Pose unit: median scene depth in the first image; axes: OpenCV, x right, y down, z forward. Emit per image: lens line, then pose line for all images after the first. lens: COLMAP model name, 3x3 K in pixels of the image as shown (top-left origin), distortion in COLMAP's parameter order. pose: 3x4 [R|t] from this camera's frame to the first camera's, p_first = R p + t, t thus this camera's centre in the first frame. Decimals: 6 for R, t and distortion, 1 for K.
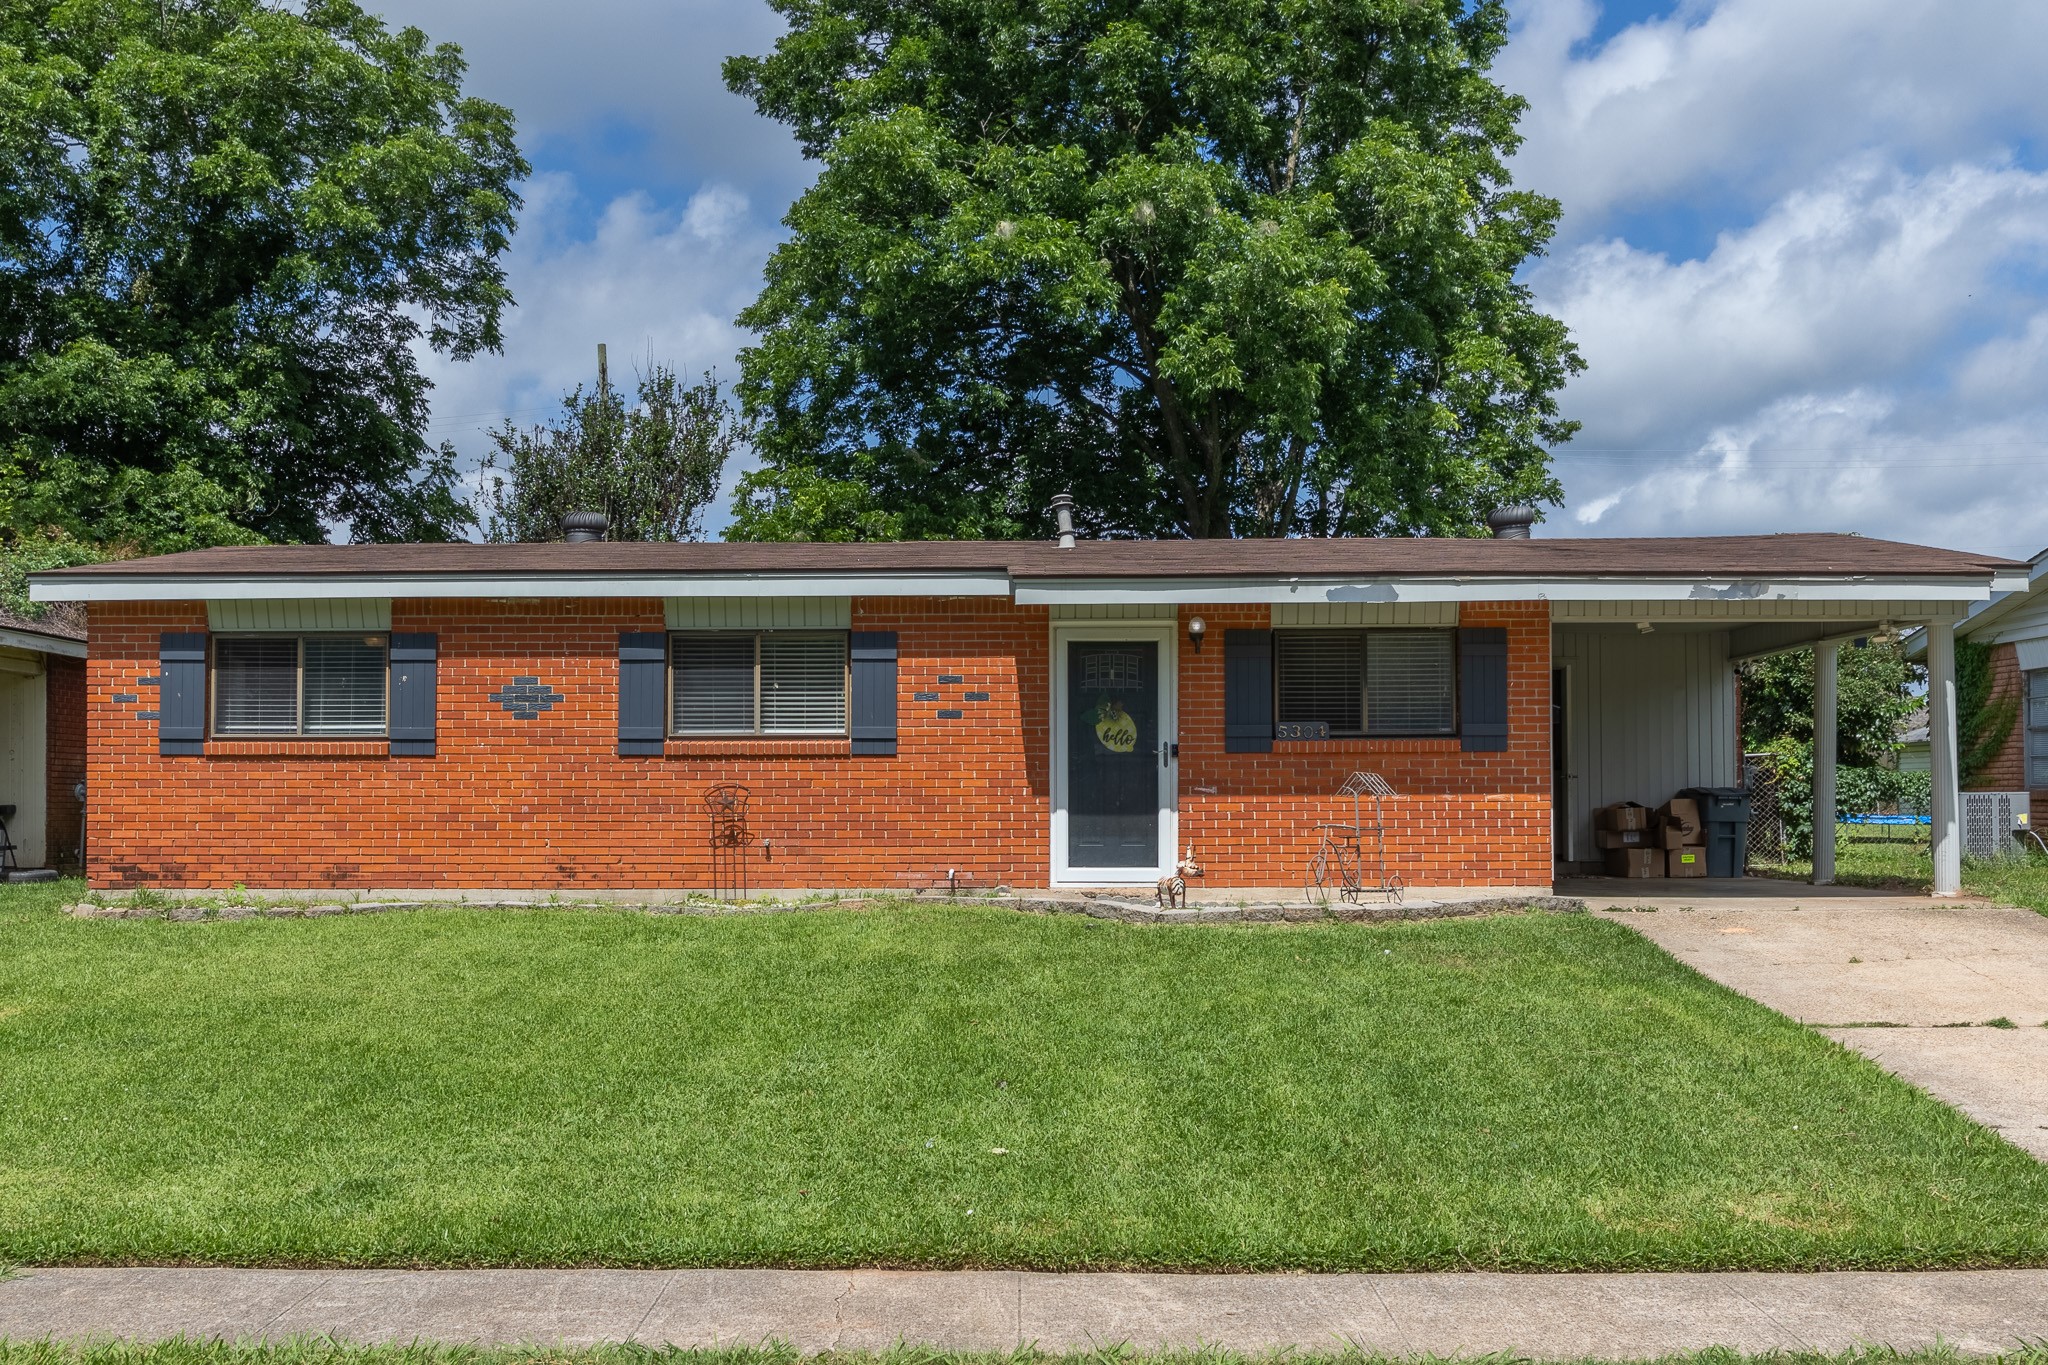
lens RADIAL K [[2037.1, 0, 1024.0], [0, 2037.1, 725.4], [0, 0, 1]] dist [0.008500, 0.004126]
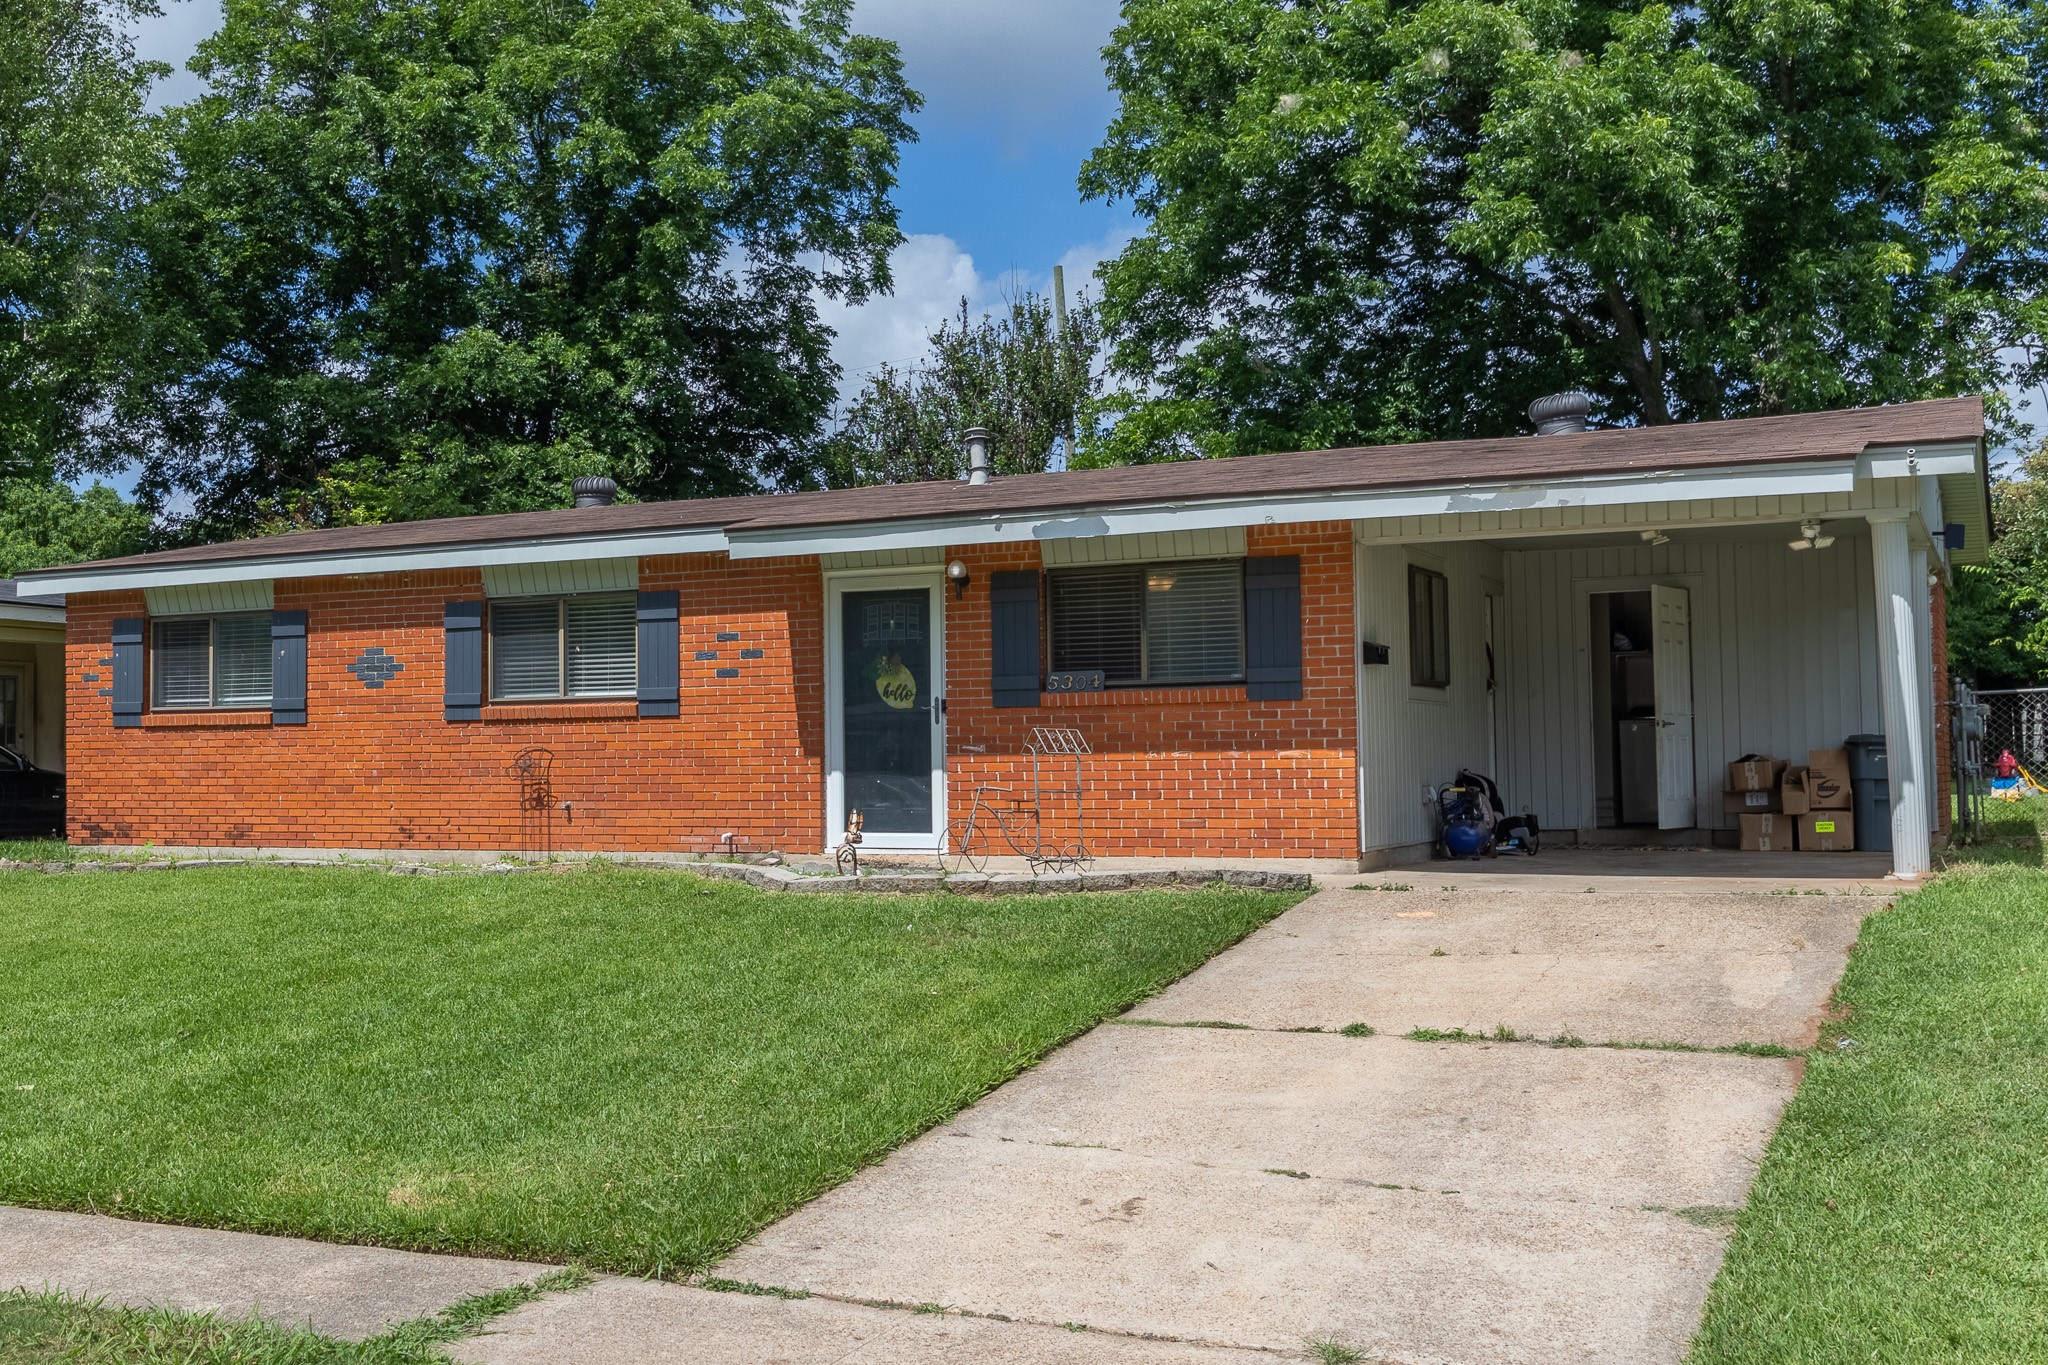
lens RADIAL K [[2400.5, 0, 1024.0], [0, 2400.5, 629.4], [0, 0, 1]] dist [0.005163, 0.012711]
pose [[0.878948, -0.032777, -0.475790, 0.628532], [0.026628, 0.999452, -0.019662, 0.000009], [0.476174, 0.004612, 0.879339, 0.063381]]
